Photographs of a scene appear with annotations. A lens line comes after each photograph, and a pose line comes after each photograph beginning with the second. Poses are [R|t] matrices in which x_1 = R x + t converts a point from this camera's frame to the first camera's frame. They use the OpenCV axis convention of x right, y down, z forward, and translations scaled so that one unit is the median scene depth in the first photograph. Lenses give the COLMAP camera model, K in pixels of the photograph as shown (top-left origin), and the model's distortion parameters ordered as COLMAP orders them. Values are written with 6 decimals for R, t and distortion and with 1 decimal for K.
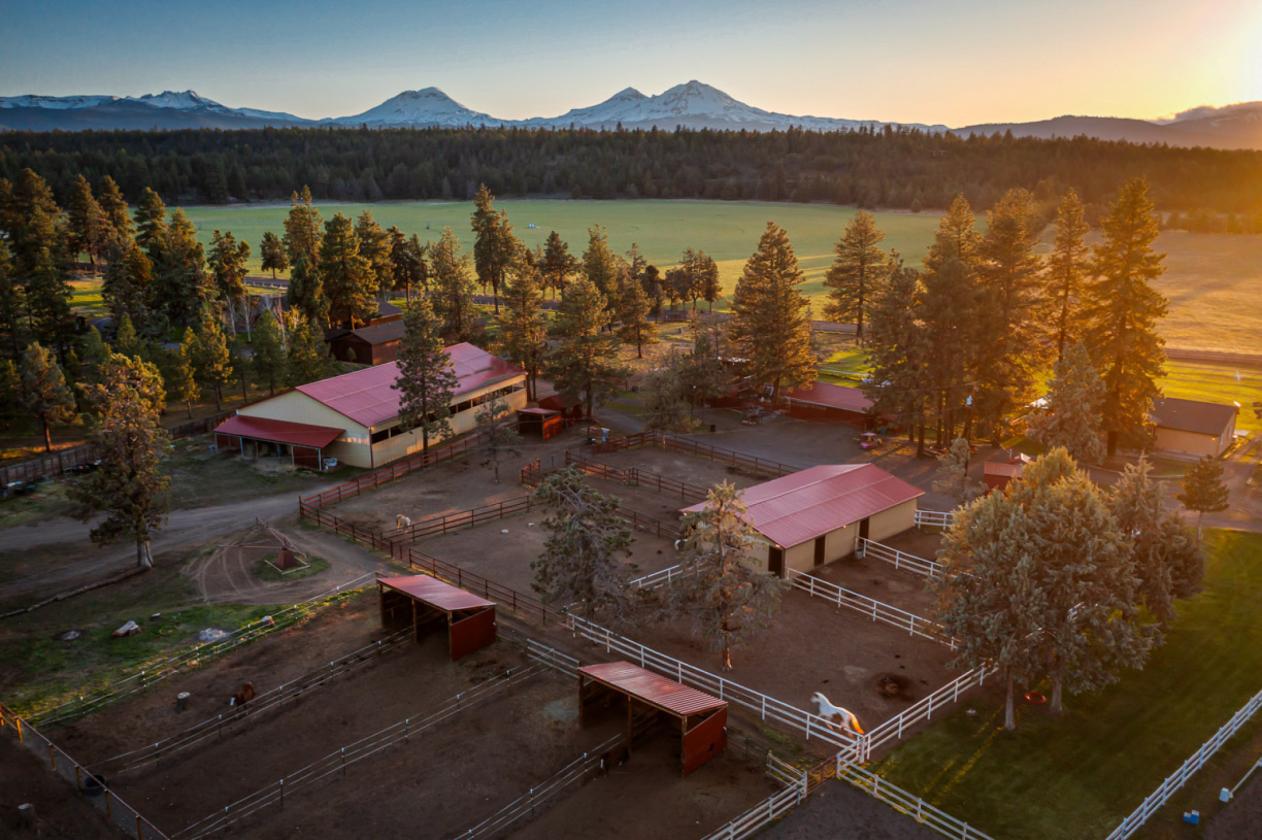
lens RADIAL K [[978.4, 0, 631.0], [0, 978.4, 420.0], [0, 0, 1]] dist [-0.036413, 0.004477]
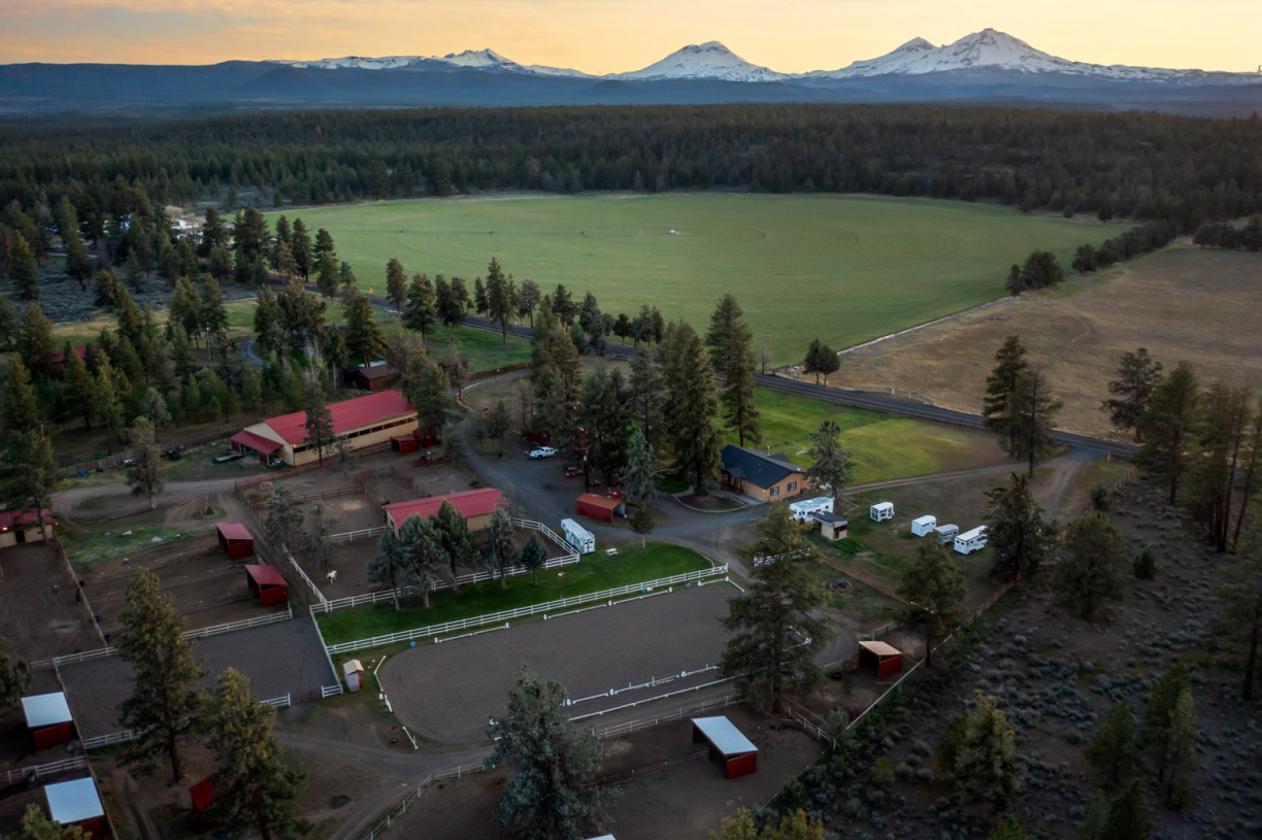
lens RADIAL K [[978.4, 0, 631.0], [0, 978.4, 420.0], [0, 0, 1]] dist [-0.036413, 0.004477]
pose [[0.962441, 0.074486, -0.261073, 0.589765], [-0.062607, 0.996601, 0.053538, -0.125835], [0.264174, -0.035182, 0.963833, -0.455865]]
